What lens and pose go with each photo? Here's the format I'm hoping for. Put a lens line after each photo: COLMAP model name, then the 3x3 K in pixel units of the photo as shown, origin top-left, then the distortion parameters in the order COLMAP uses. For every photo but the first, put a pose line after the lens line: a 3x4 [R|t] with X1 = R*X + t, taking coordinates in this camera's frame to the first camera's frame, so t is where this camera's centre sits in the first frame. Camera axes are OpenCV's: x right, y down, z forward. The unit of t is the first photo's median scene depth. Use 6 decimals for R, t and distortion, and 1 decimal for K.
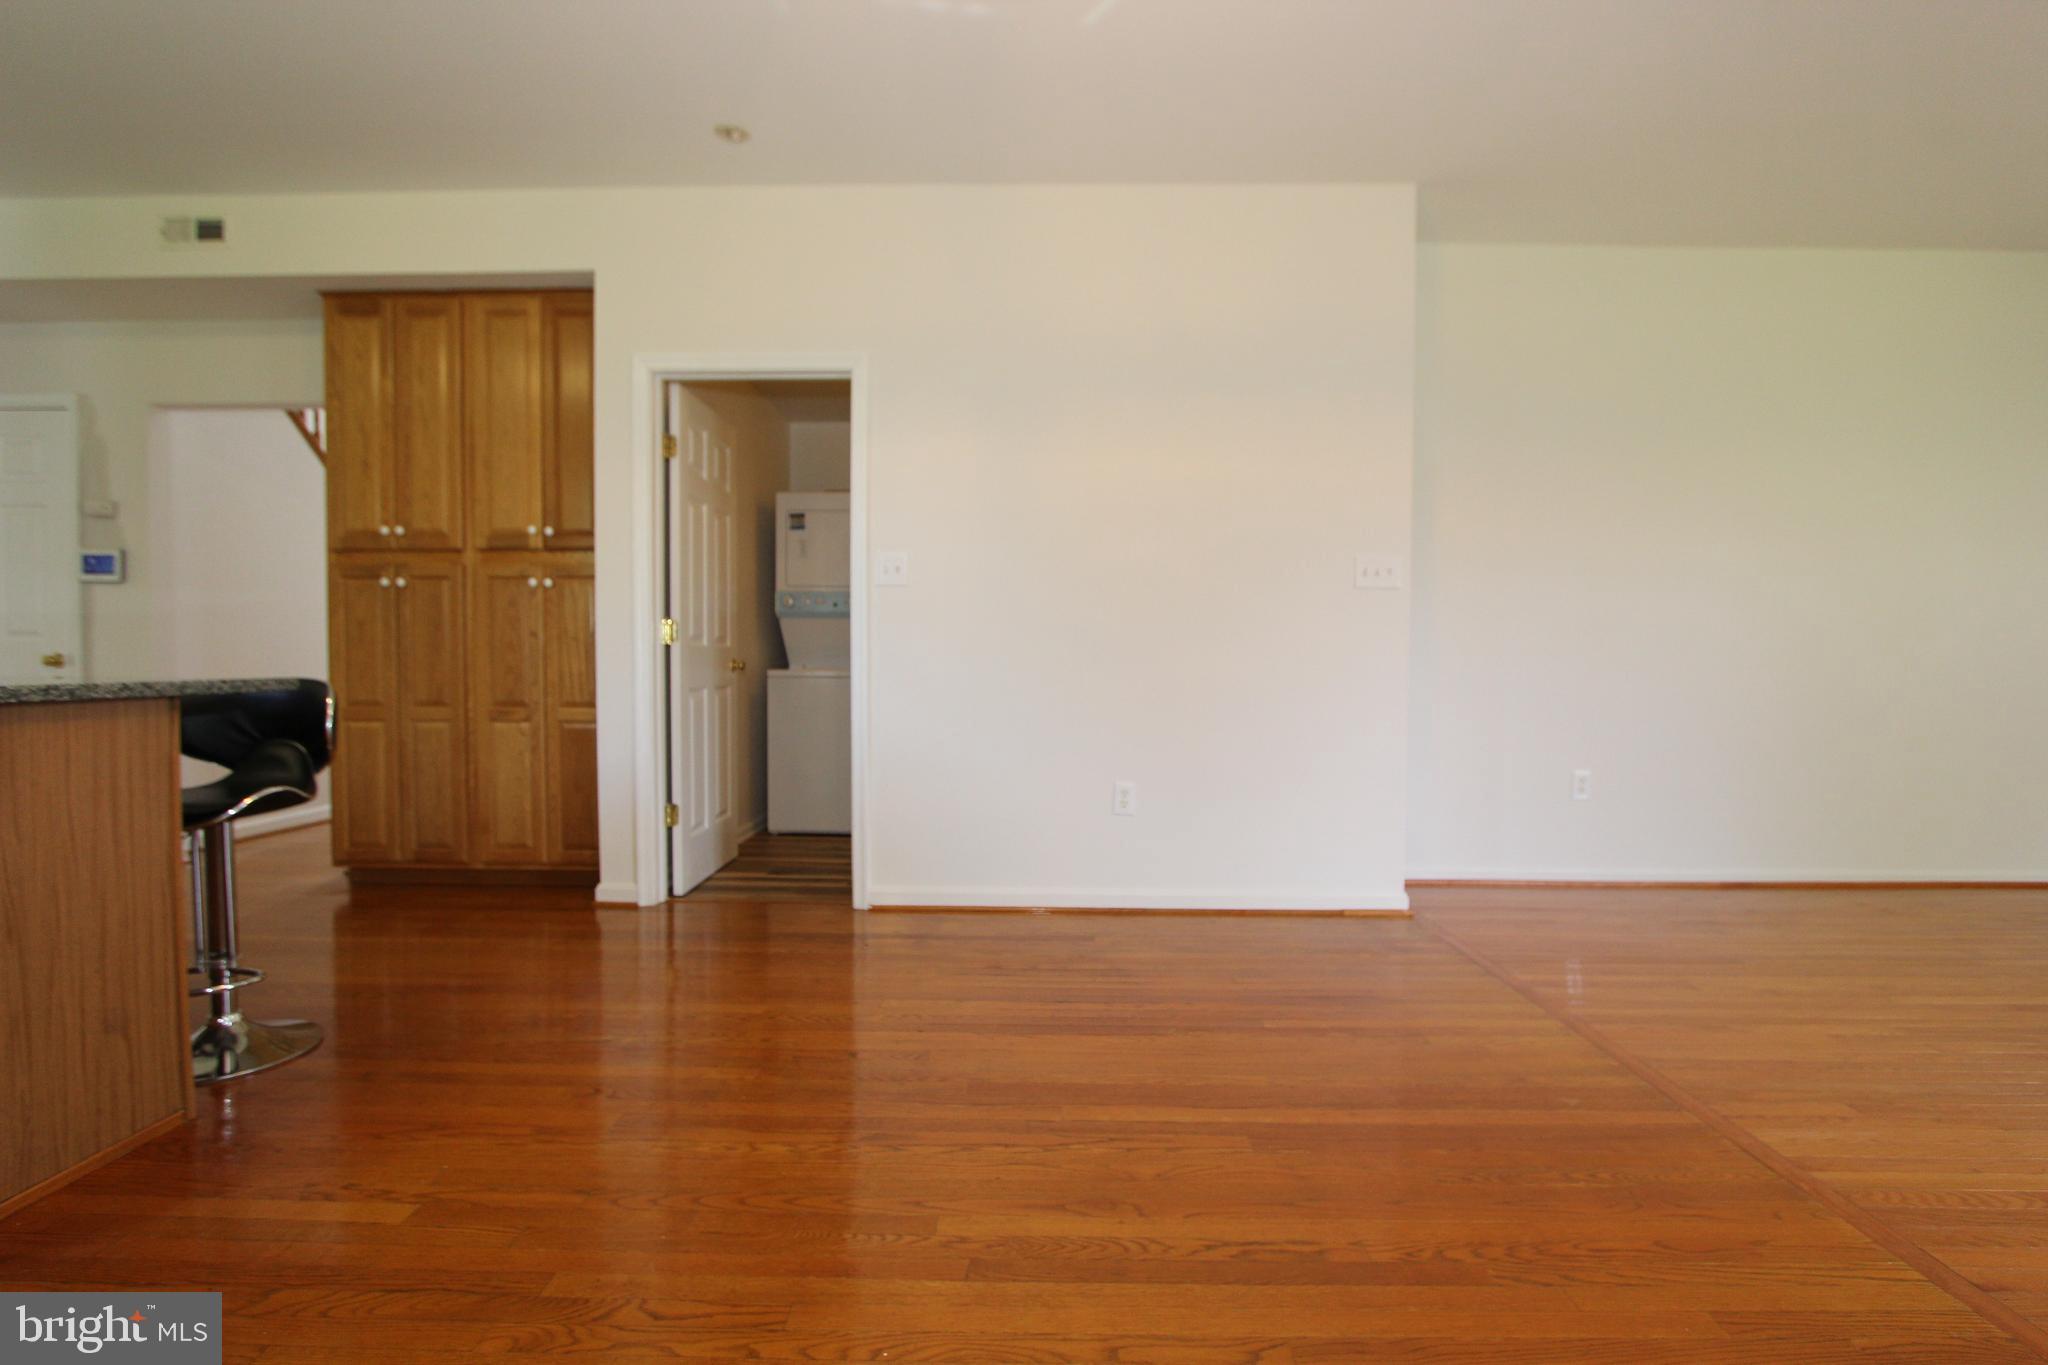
lens RADIAL K [[941.9, 0, 1025.6], [0, 941.9, 686.8], [0, 0, 1]] dist [-0.017642, 0.000461]
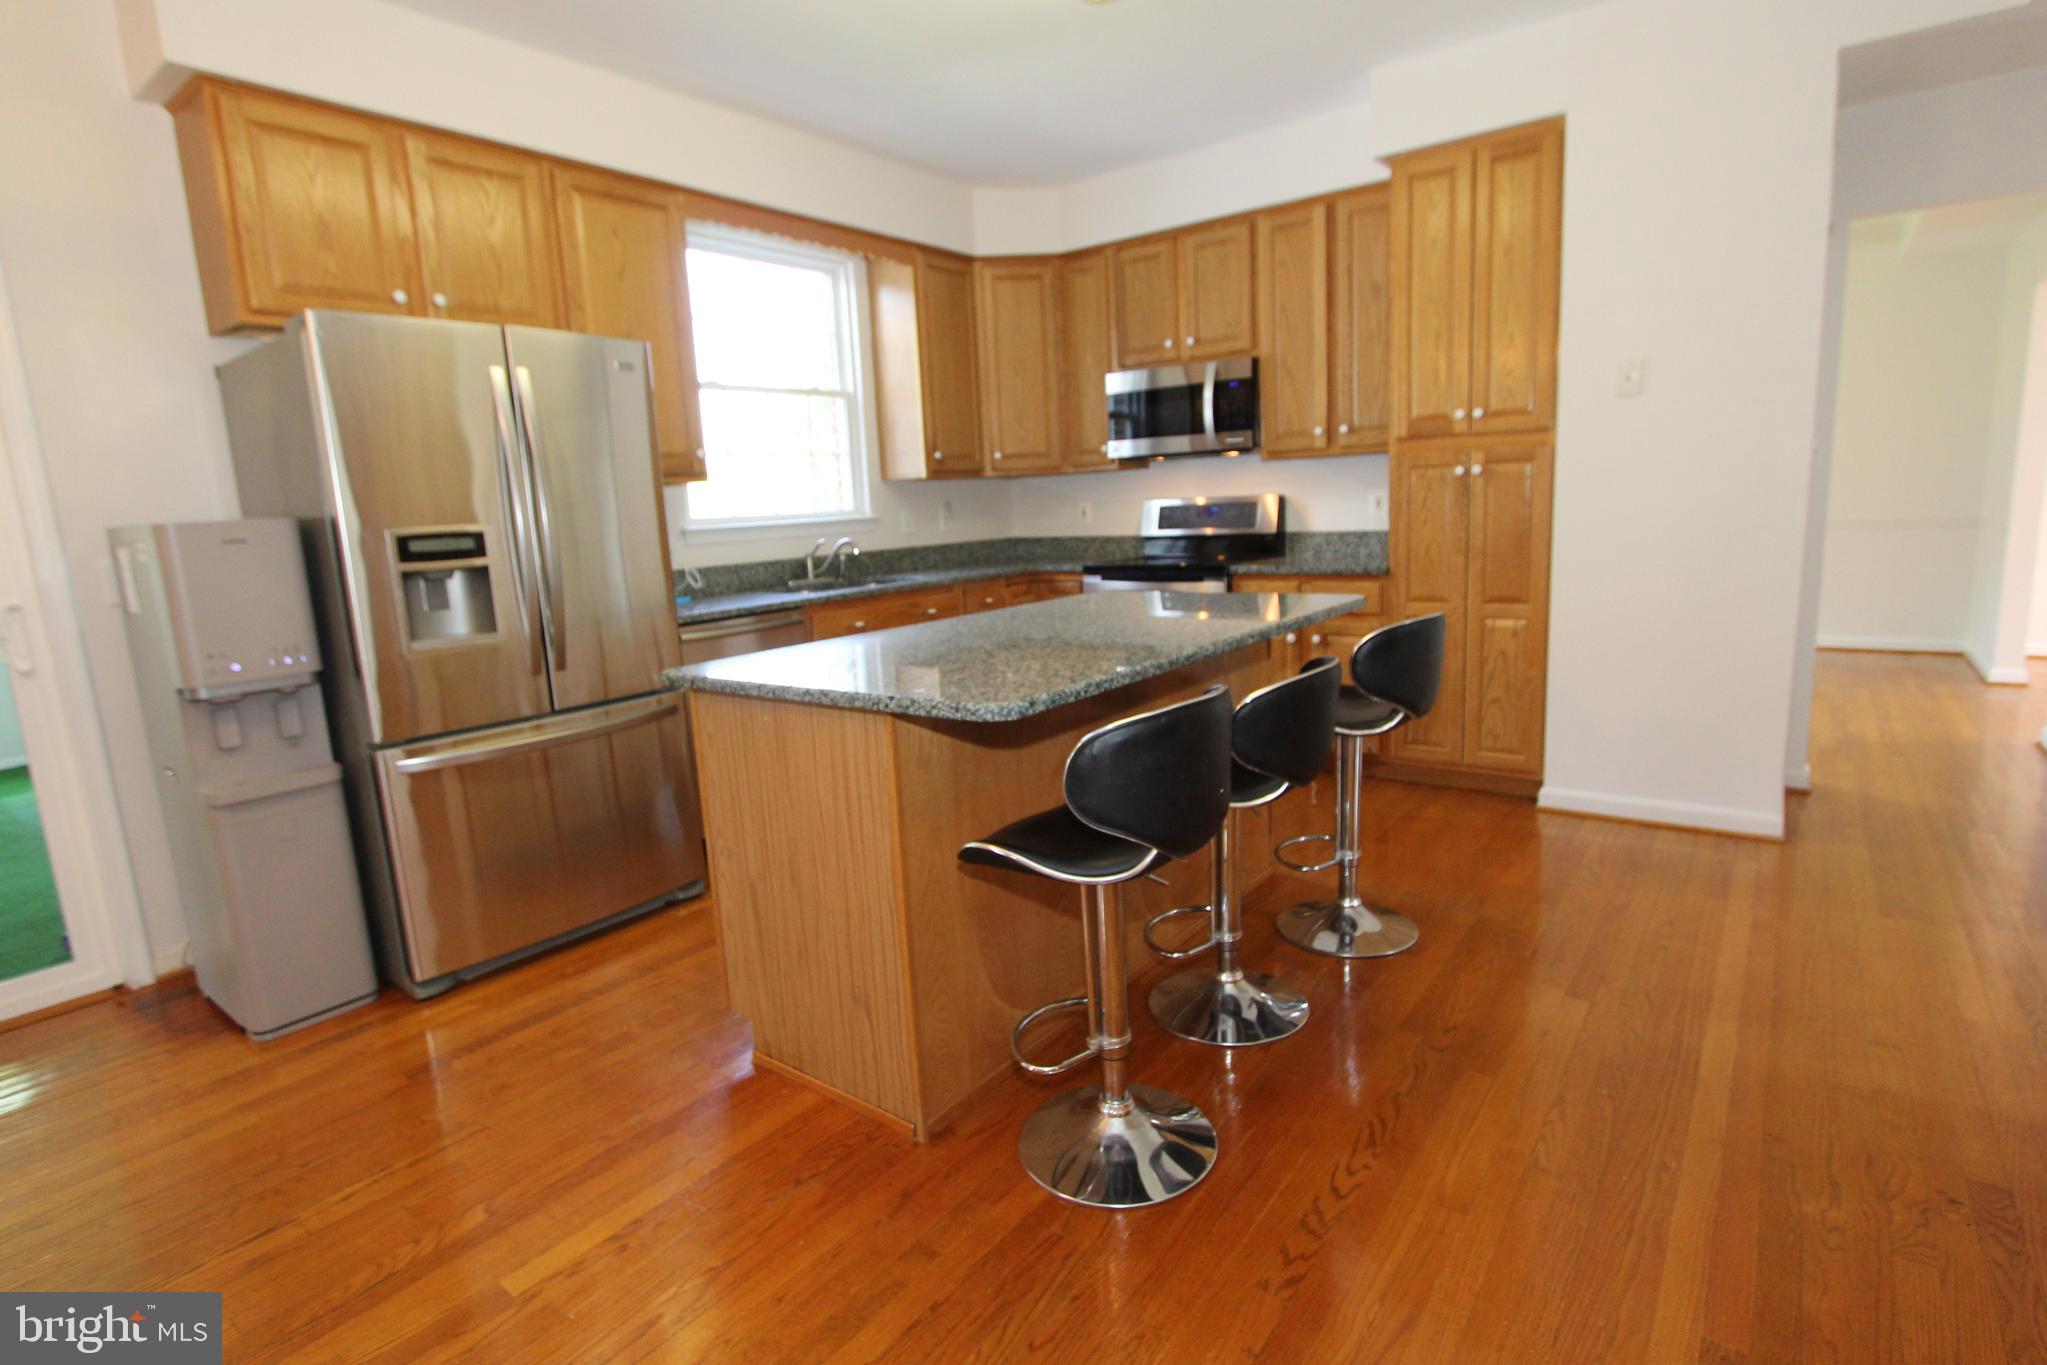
lens RADIAL K [[1012.0, 0, 1023.5], [0, 1012.0, 682.5], [0, 0, 1]] dist [-0.020856, 0.000685]
pose [[-0.595821, 0.166735, -0.785619, -0.116955], [0.022491, 0.981292, 0.191206, -0.097452], [0.802802, 0.096255, -0.588424, 0.836275]]
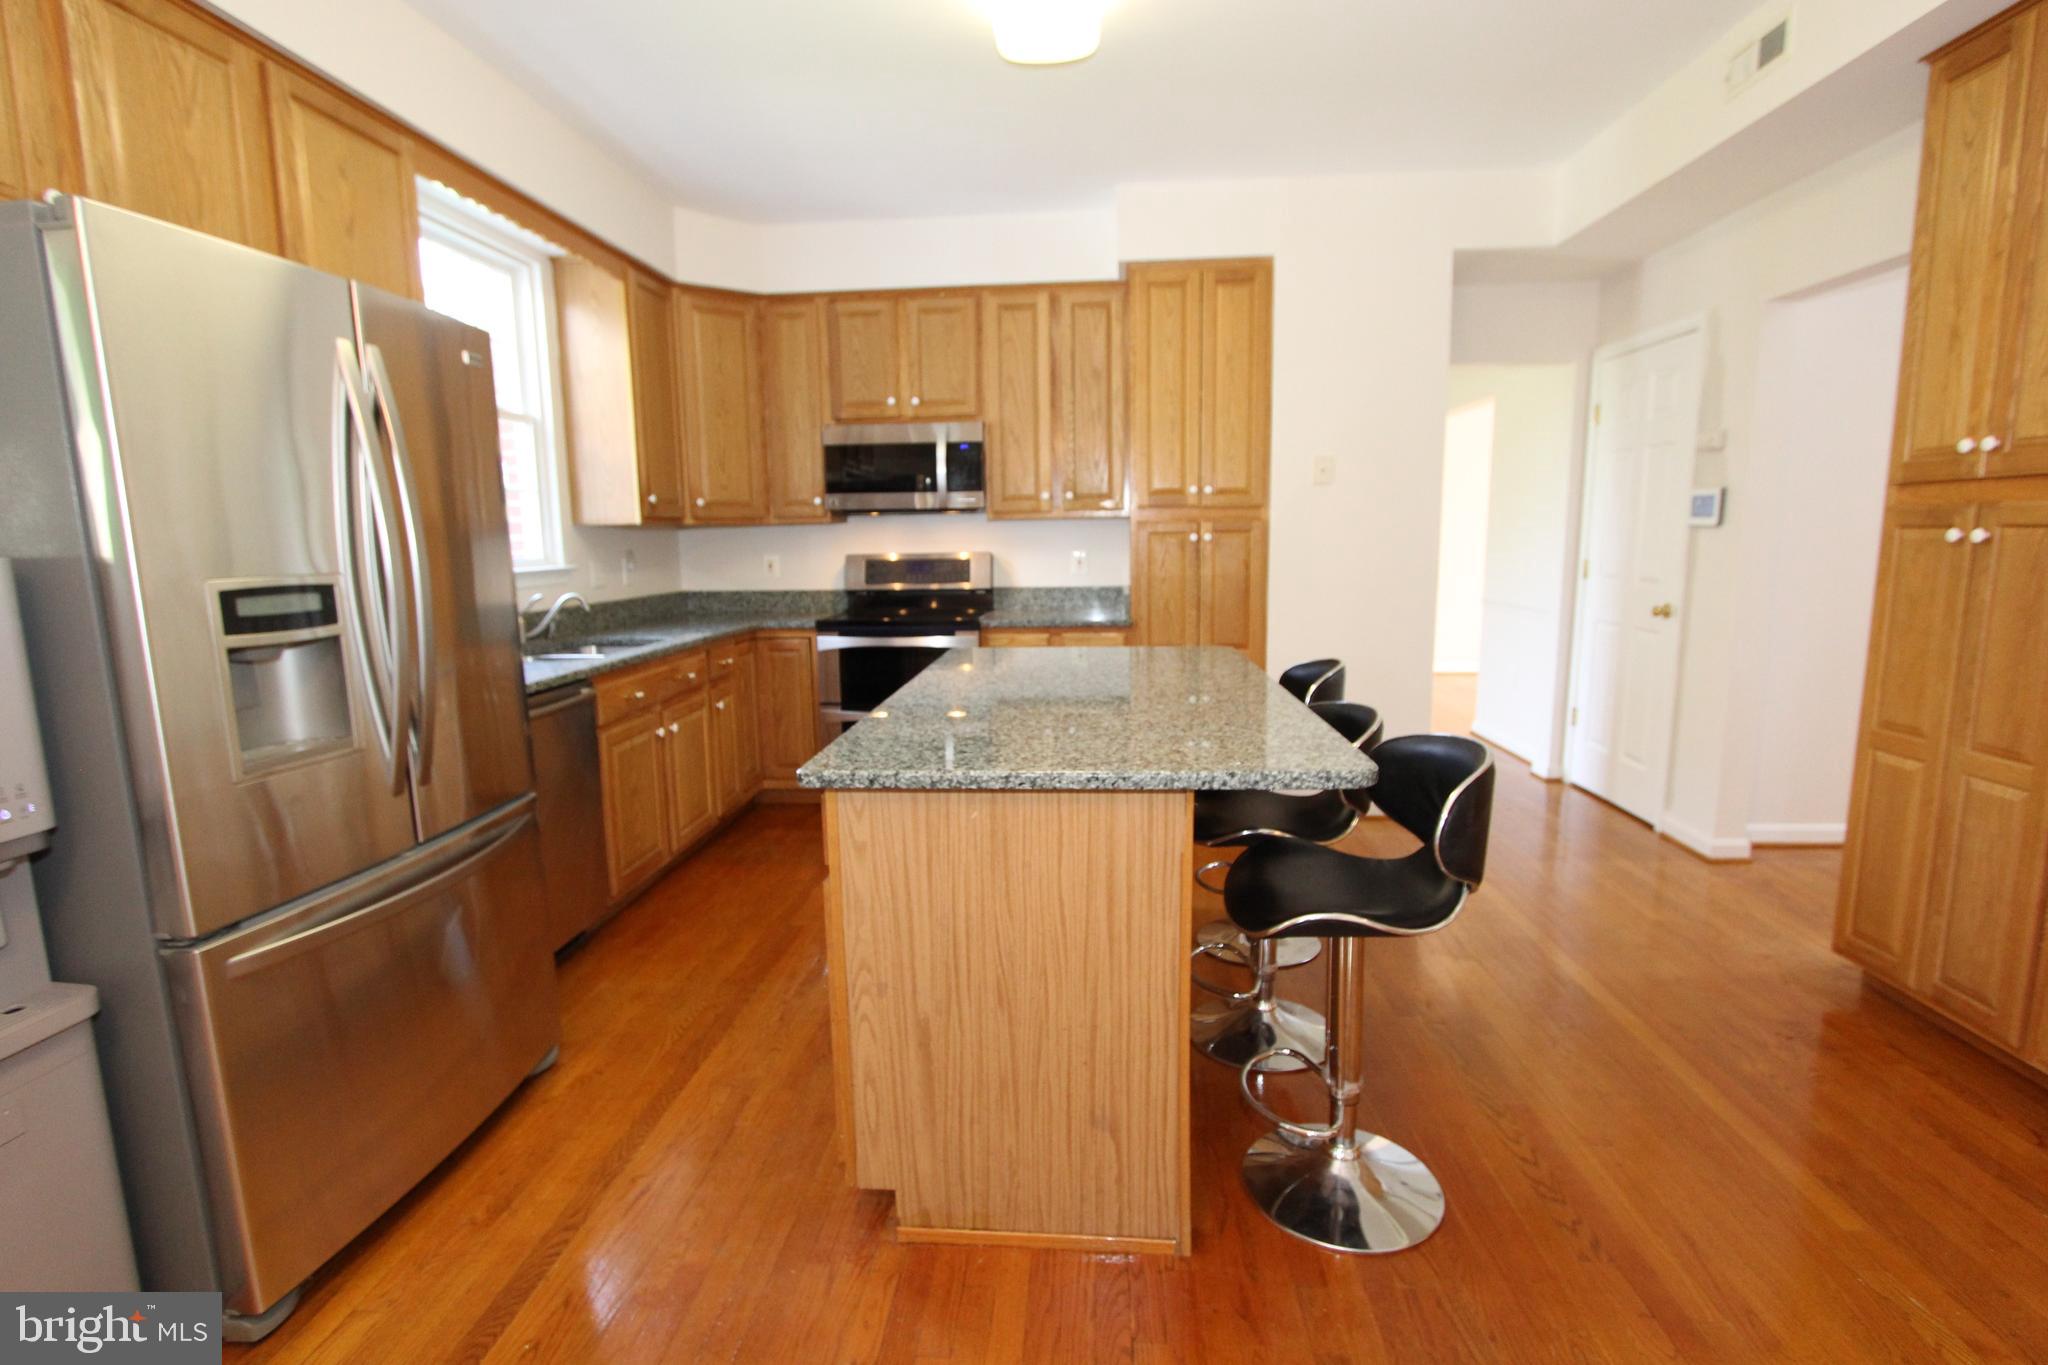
lens RADIAL K [[968.7, 0, 1020.2], [0, 968.7, 687.3], [0, 0, 1]] dist [-0.020241, 0.000824]
pose [[-0.064627, 0.152156, -0.986241, -0.041572], [-0.014369, 0.988063, 0.153379, -0.100434], [0.997806, 0.024083, -0.061669, 0.450350]]
